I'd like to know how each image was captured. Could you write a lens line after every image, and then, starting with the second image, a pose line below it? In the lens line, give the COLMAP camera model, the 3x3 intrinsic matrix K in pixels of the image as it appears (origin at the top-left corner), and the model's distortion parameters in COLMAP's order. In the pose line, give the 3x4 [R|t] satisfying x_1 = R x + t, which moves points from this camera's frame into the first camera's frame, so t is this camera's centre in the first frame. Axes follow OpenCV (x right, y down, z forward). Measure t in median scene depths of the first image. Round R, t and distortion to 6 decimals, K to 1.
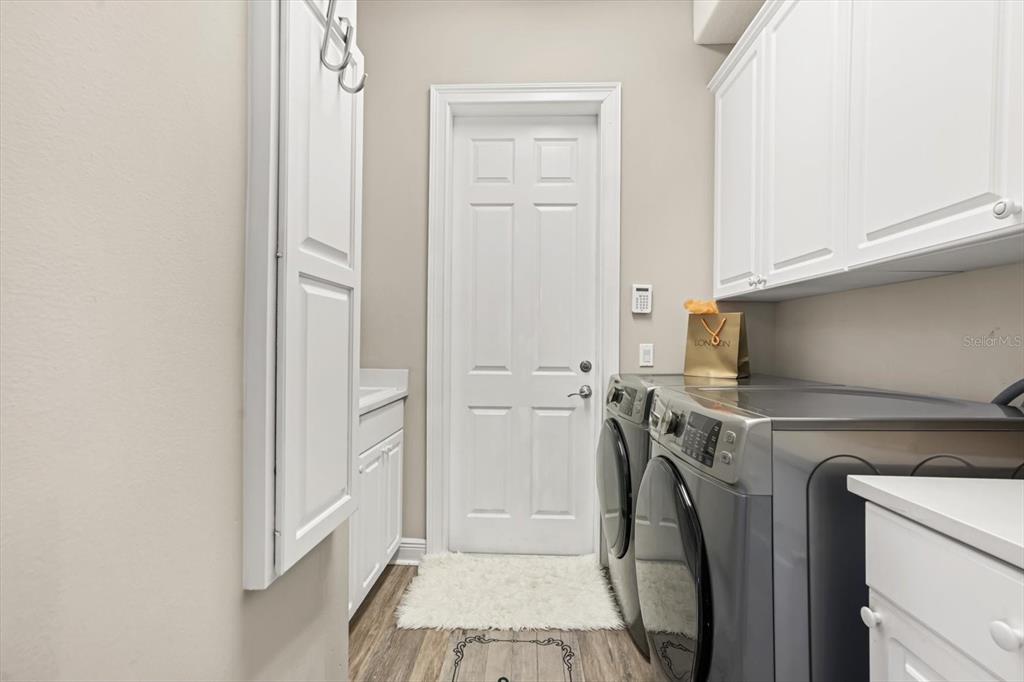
lens RADIAL K [[464.5, 0, 512.1], [0, 464.5, 340.5], [0, 0, 1]] dist [-0.006862, 0.006131]
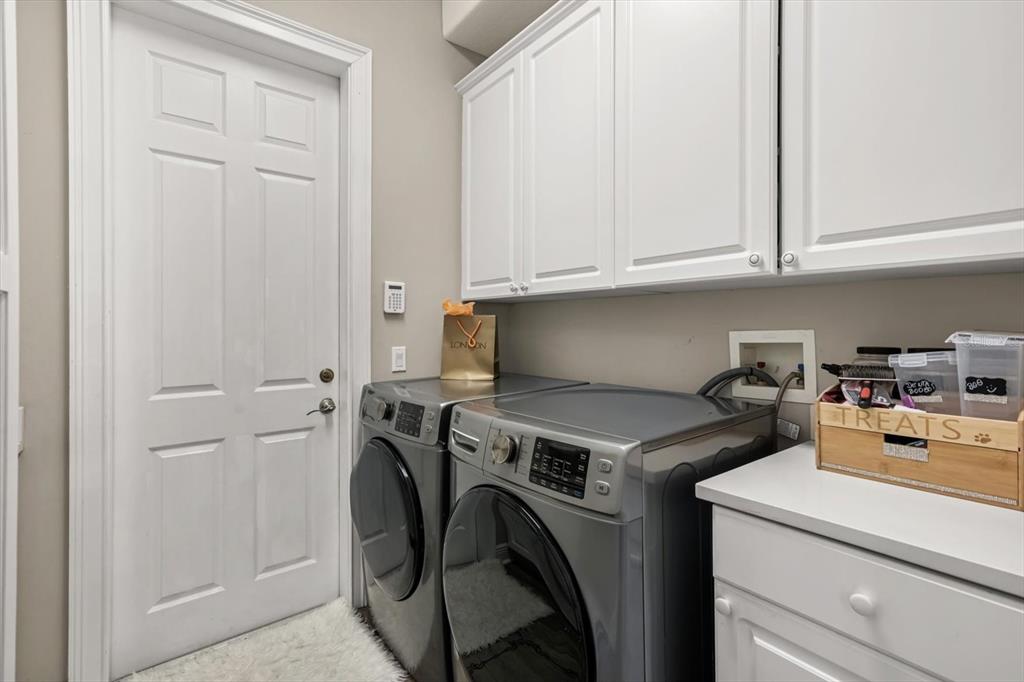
lens RADIAL K [[464.5, 0, 516.1], [0, 464.5, 325.3], [0, 0, 1]] dist [-0.006862, 0.006131]
pose [[0.768642, -0.010206, 0.639598, -0.124524], [0.009048, 0.999946, 0.005082, -0.039283], [-0.639615, 0.001881, 0.768693, 0.156612]]
